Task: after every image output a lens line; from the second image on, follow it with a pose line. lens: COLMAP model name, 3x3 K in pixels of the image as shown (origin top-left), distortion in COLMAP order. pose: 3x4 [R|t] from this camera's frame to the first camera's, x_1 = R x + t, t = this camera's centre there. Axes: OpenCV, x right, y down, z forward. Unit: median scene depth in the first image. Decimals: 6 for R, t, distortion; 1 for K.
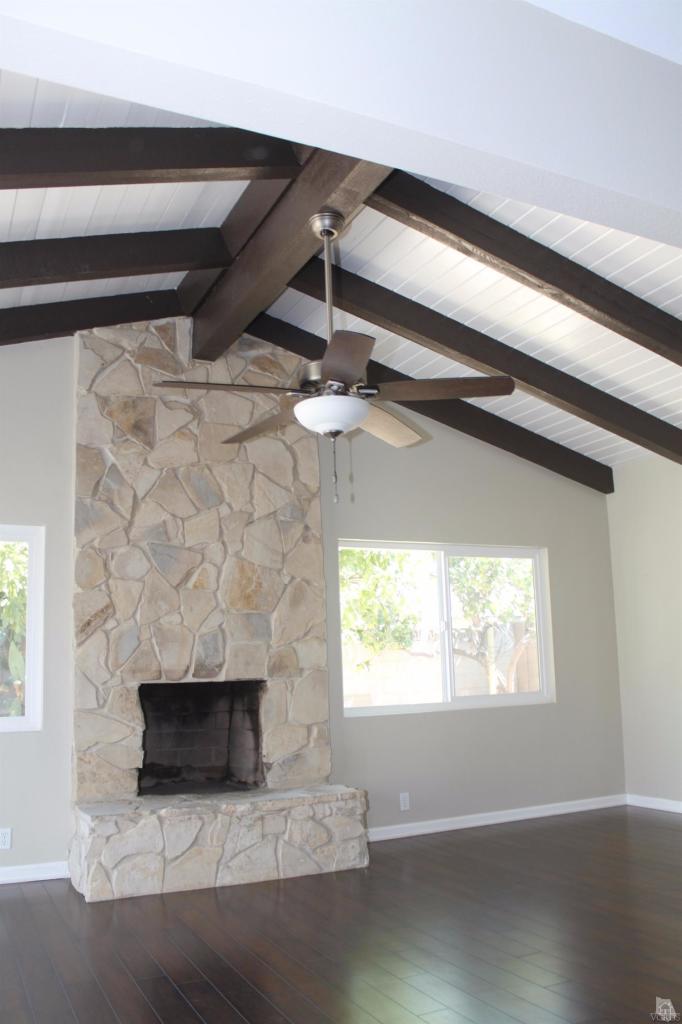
lens RADIAL K [[865.4, 0, 339.1], [0, 865.4, 536.7], [0, 0, 1]] dist [-0.145587, 0.107843]
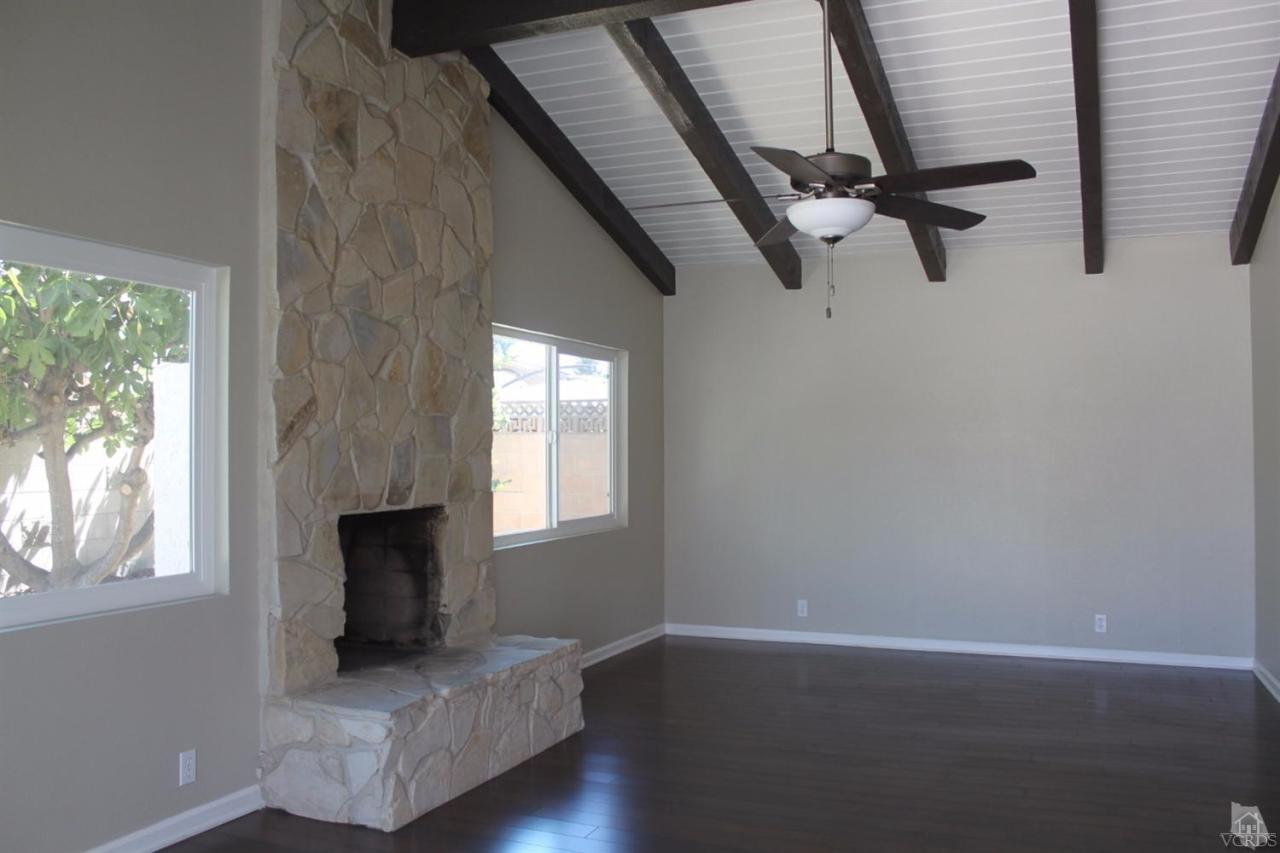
lens RADIAL K [[1081.8, 0, 634.6], [0, 1081.8, 431.6], [0, 0, 1]] dist [-0.145587, 0.107843]
pose [[0.753531, 0.037577, 0.656338, -0.602010], [-0.118348, 0.989808, 0.079205, 0.008575], [-0.646672, -0.137360, 0.750298, 0.204028]]
